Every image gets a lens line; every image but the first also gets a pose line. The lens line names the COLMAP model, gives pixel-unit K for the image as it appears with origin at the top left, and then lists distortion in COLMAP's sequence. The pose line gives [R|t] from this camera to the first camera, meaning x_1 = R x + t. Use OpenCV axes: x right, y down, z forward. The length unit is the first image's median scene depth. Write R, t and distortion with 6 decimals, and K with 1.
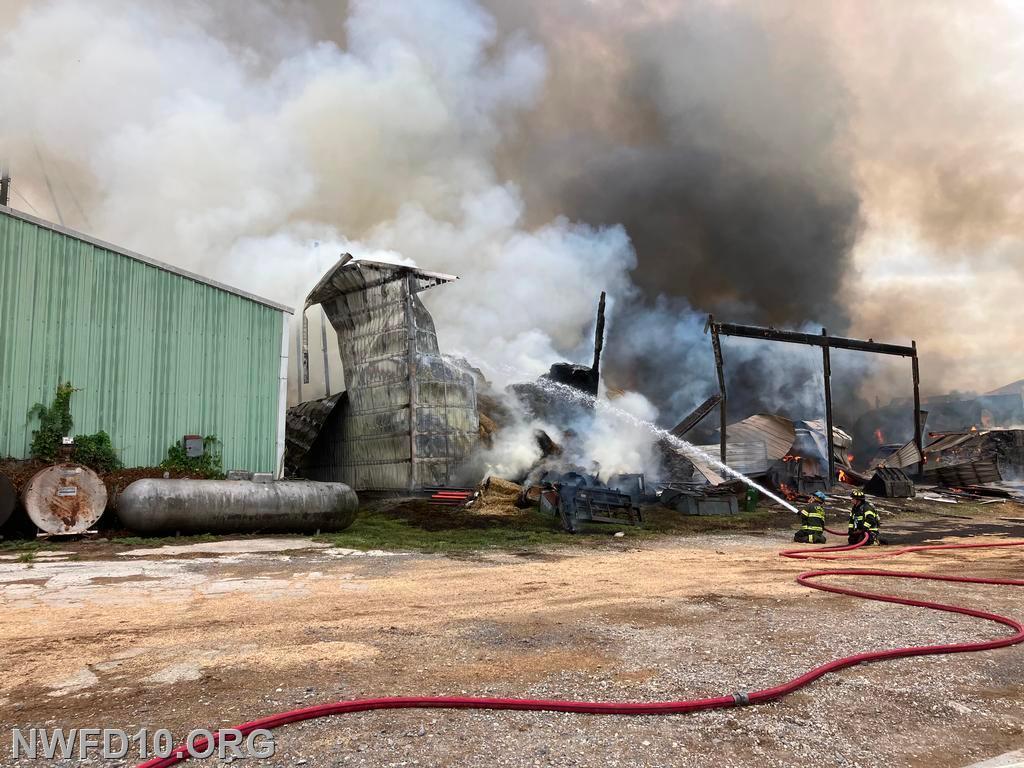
lens RADIAL K [[743.8, 0, 512.0], [0, 743.8, 384.0], [0, 0, 1]] dist [0.032349, -0.000269]
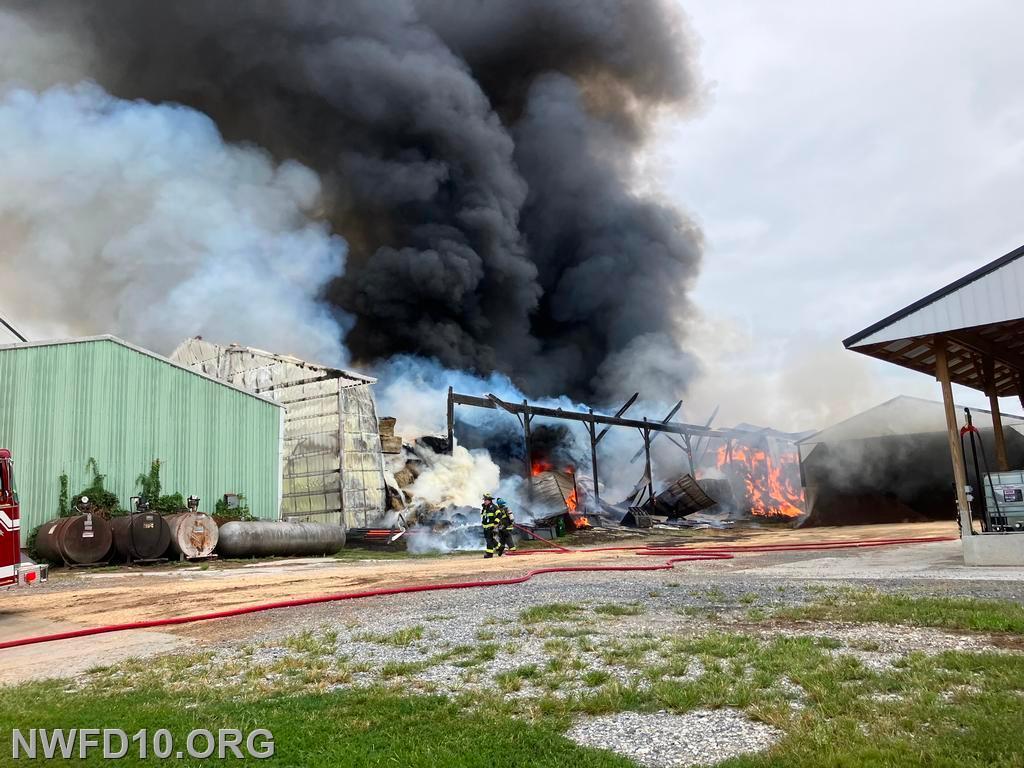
lens RADIAL K [[743.8, 0, 512.0], [0, 743.8, 384.0], [0, 0, 1]] dist [0.032349, -0.000269]
pose [[0.943882, 0.021693, 0.329569, -0.420549], [0.004633, 0.996873, -0.078888, -0.028585], [-0.330250, 0.075988, 0.940830, -0.600511]]
